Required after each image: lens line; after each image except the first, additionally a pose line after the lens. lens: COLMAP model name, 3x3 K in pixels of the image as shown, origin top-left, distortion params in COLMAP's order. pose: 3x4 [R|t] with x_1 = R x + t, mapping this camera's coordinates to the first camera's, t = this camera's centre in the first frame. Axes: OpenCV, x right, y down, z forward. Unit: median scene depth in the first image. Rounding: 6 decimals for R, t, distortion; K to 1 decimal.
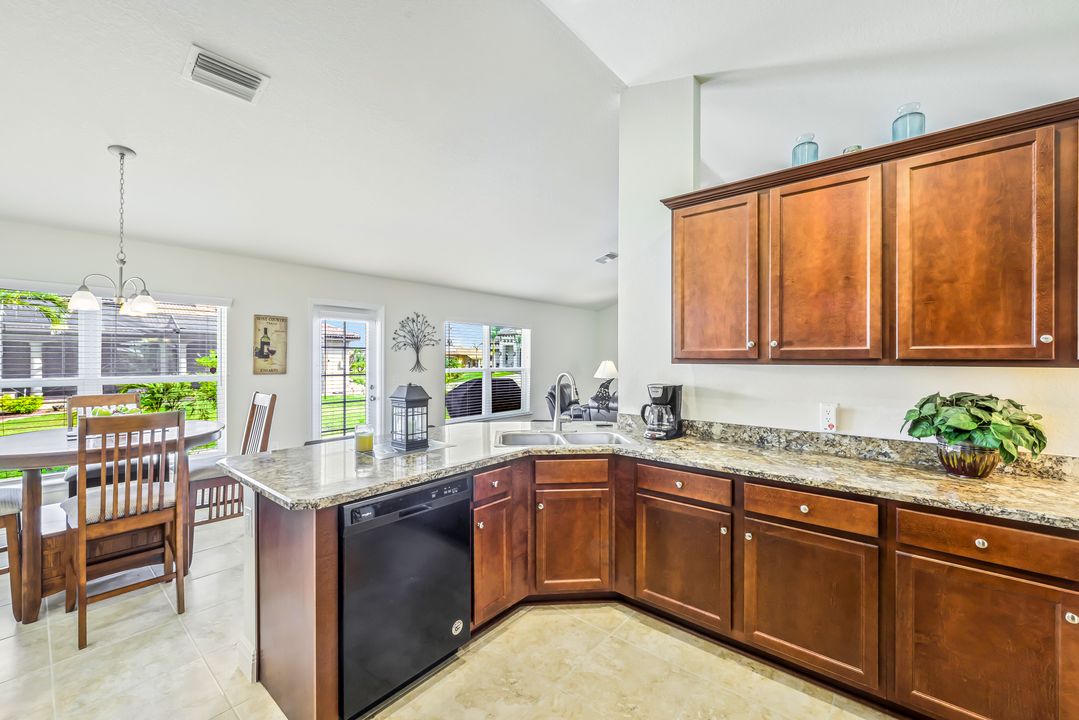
lens RADIAL K [[430.4, 0, 541.6], [0, 430.4, 360.2], [0, 0, 1]] dist [0.002369, -0.000298]
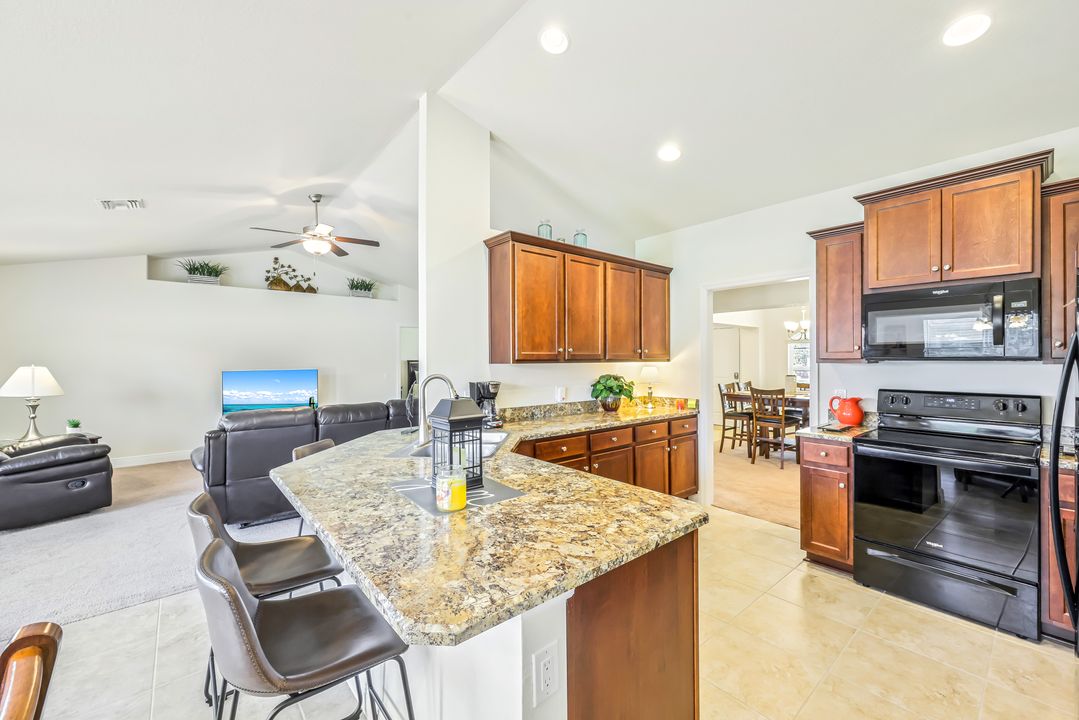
lens RADIAL K [[430.4, 0, 538.2], [0, 430.4, 355.3], [0, 0, 1]] dist [0.002369, -0.000298]
pose [[0.177199, 0.005313, 0.984161, -0.518153], [0.010741, 0.999915, -0.007332, -0.003702], [-0.984116, 0.011870, 0.177127, 0.400436]]
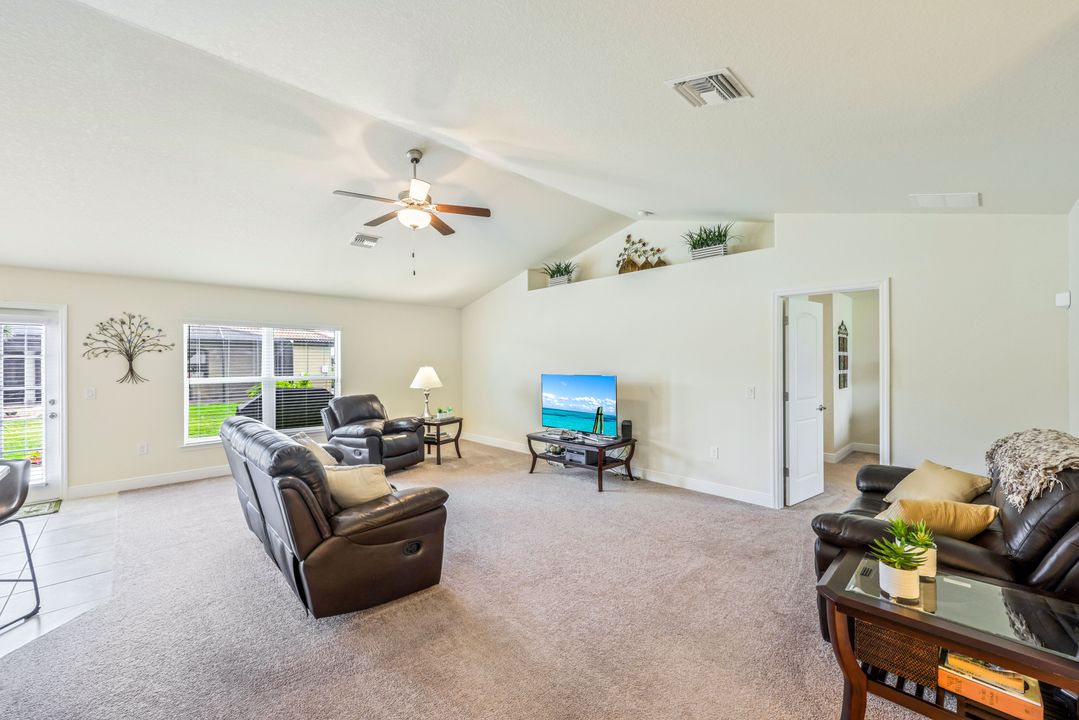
lens RADIAL K [[430.4, 0, 537.7], [0, 430.4, 360.3], [0, 0, 1]] dist [0.002369, -0.000298]
pose [[0.993730, -0.008664, -0.111469, 0.787975], [0.007836, 0.999938, -0.007864, -0.006267], [0.111530, 0.006941, 0.993737, 0.329247]]
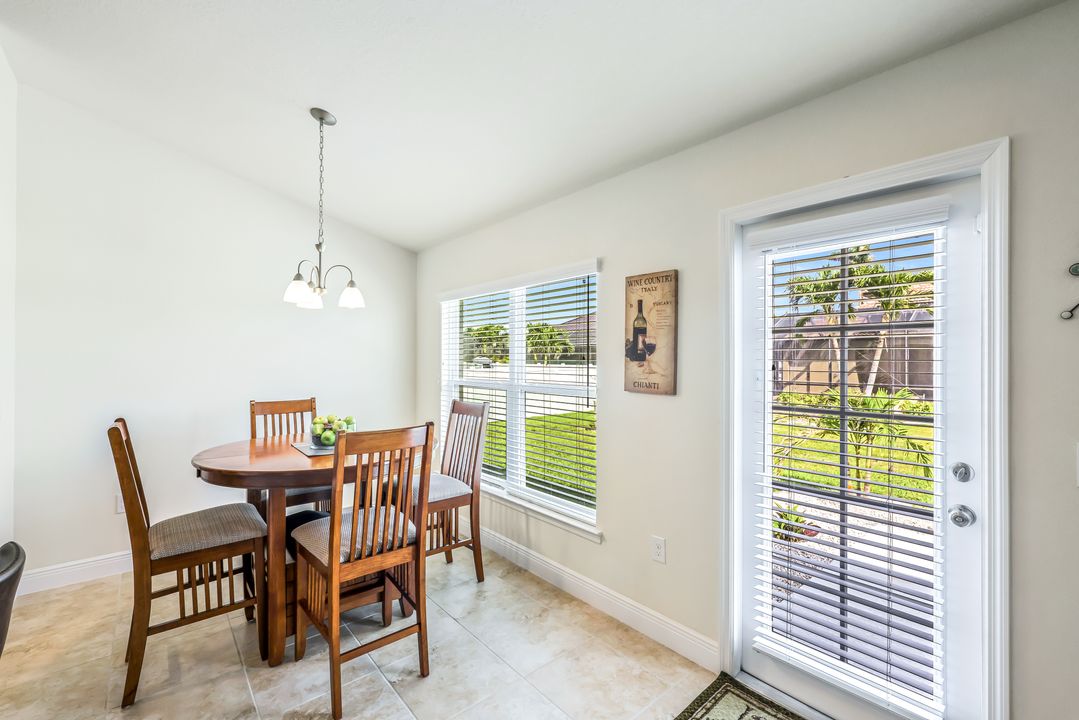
lens RADIAL K [[461.3, 0, 537.7], [0, 461.3, 359.6], [0, 0, 1]] dist [-0.001133, 0.000885]
pose [[-0.162933, -0.005444, -0.986622, -0.092097], [-0.006509, 0.999969, -0.004442, -0.002709], [0.986616, 0.005698, -0.162963, 0.970434]]
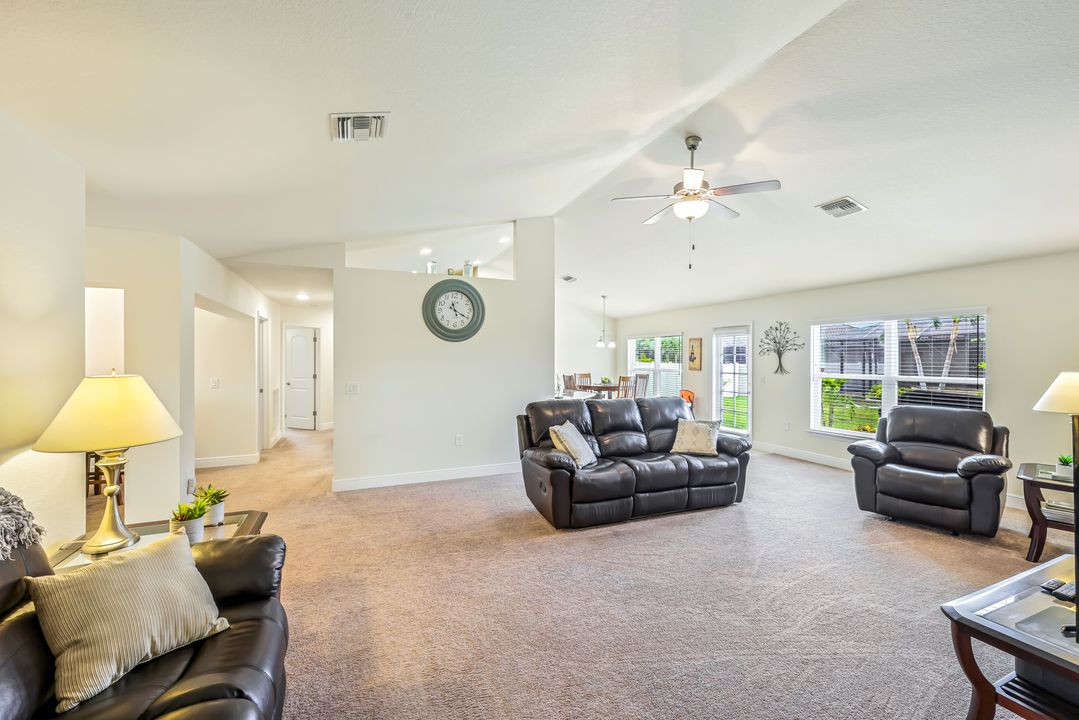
lens RADIAL K [[430.4, 0, 537.8], [0, 430.4, 360.6], [0, 0, 1]] dist [0.002369, -0.000298]
pose [[-0.456769, -0.000019, -0.889585, 1.304534], [-0.008666, 0.999953, 0.004429, -0.010636], [0.889543, 0.009732, -0.456748, 1.253672]]
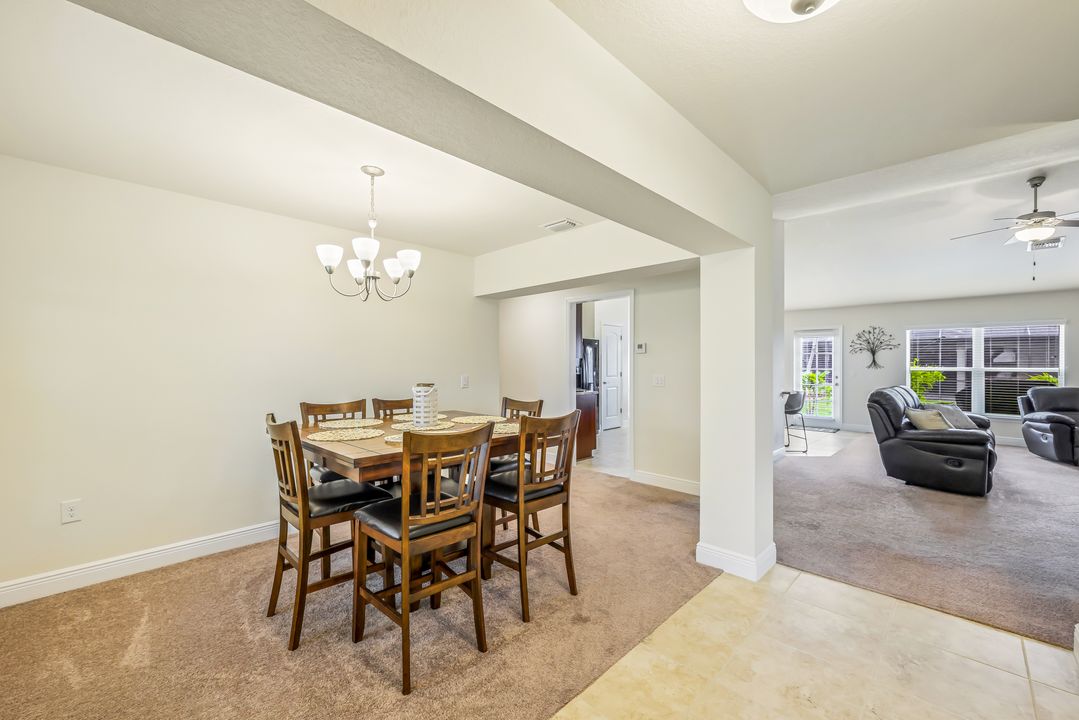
lens RADIAL K [[430.4, 0, 540.2], [0, 430.4, 360.9], [0, 0, 1]] dist [0.002369, -0.000298]
pose [[-0.085377, -0.007383, -0.996321, 1.578533], [-0.008808, 0.999939, -0.006655, 0.027403], [0.996310, 0.008208, -0.085437, 0.053826]]
